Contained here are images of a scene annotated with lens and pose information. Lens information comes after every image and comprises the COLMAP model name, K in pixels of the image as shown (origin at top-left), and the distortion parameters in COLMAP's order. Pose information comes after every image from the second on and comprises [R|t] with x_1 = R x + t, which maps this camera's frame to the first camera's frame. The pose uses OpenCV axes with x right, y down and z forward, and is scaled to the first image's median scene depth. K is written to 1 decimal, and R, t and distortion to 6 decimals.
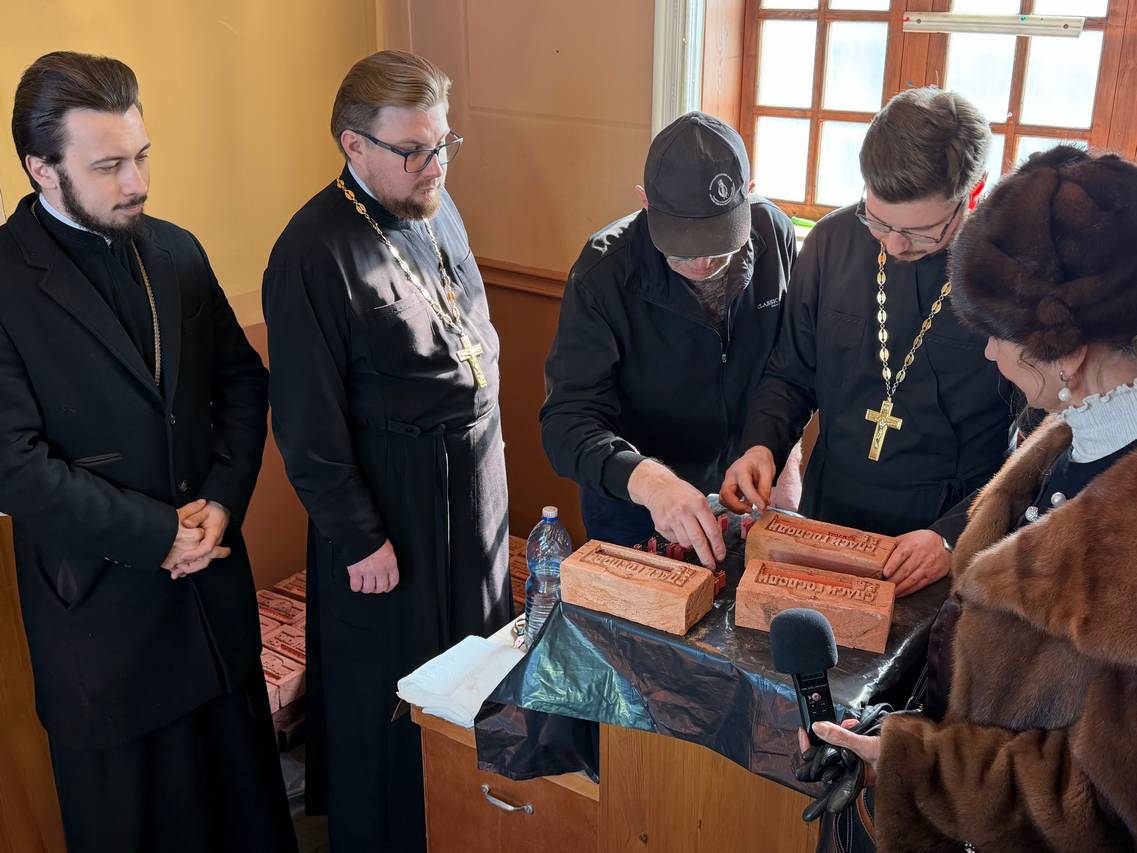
lens RADIAL K [[1218.1, 0, 575.6], [0, 1218.1, 421.9], [0, 0, 1]] dist [0.050997, 0.000000]
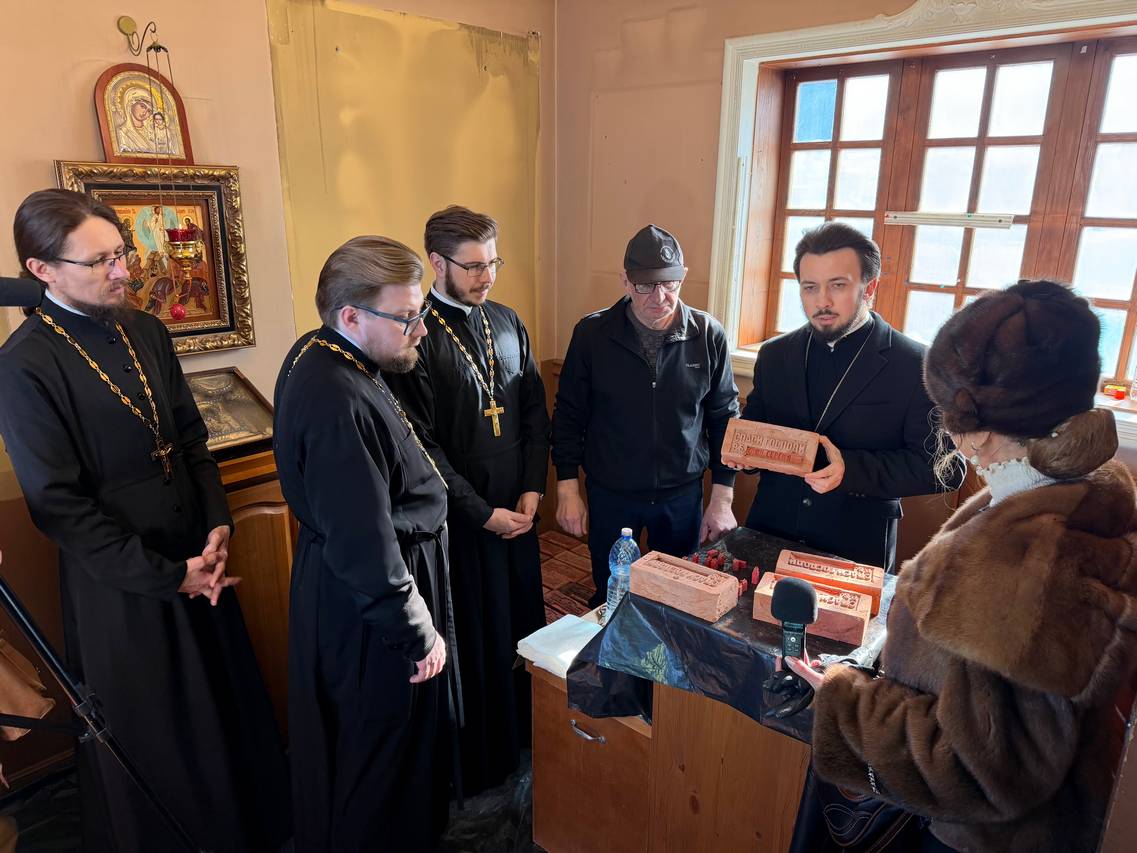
lens RADIAL K [[788.3, 0, 572.4], [0, 788.3, 422.4], [0, 0, 1]] dist [0.026511, 0.002486]
pose [[0.993287, 0.046420, -0.105954, 0.008173], [-0.054251, 0.995909, -0.072259, 0.014959], [0.102166, 0.077522, 0.991742, 0.046079]]
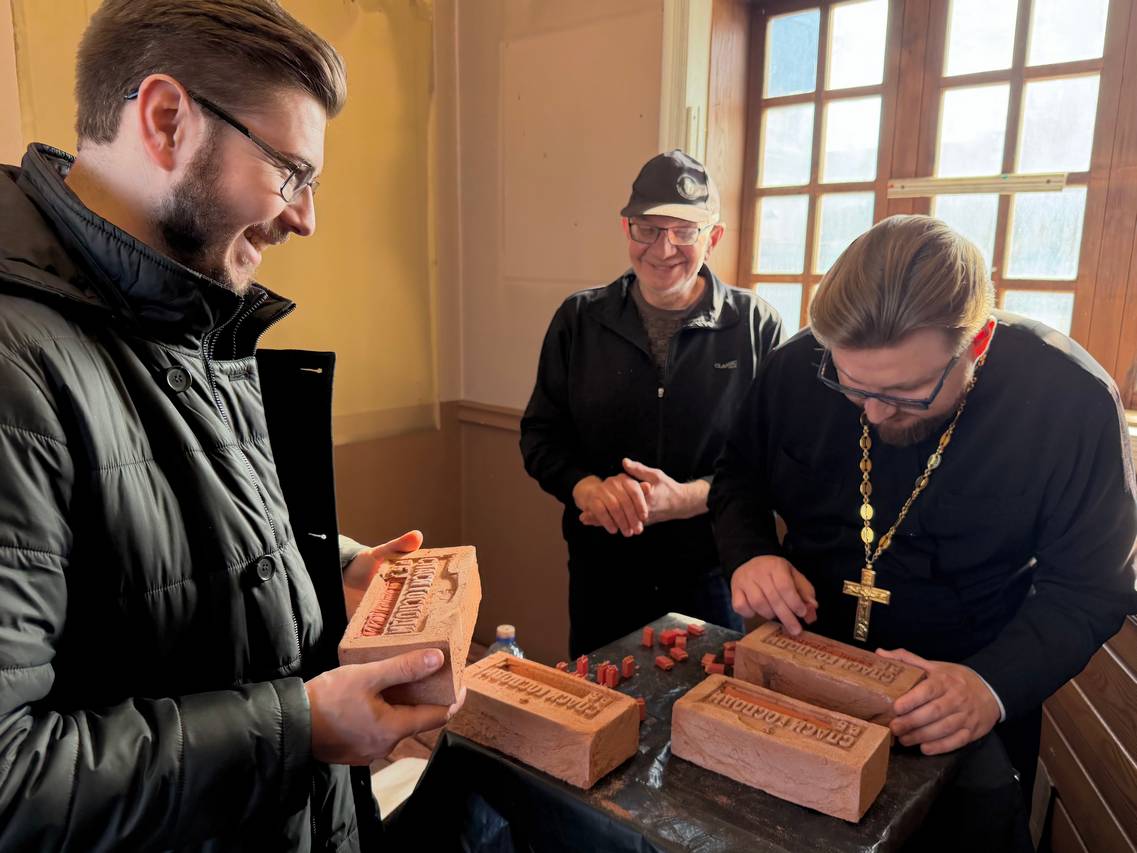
lens RADIAL K [[918.2, 0, 567.2], [0, 918.2, 432.3], [0, 0, 1]] dist [0.030321, -0.038404]
pose [[0.996217, 0.043670, -0.075126, 0.083212], [-0.055212, 0.985707, -0.159167, 0.040427], [0.067102, 0.162713, 0.984389, 0.323763]]
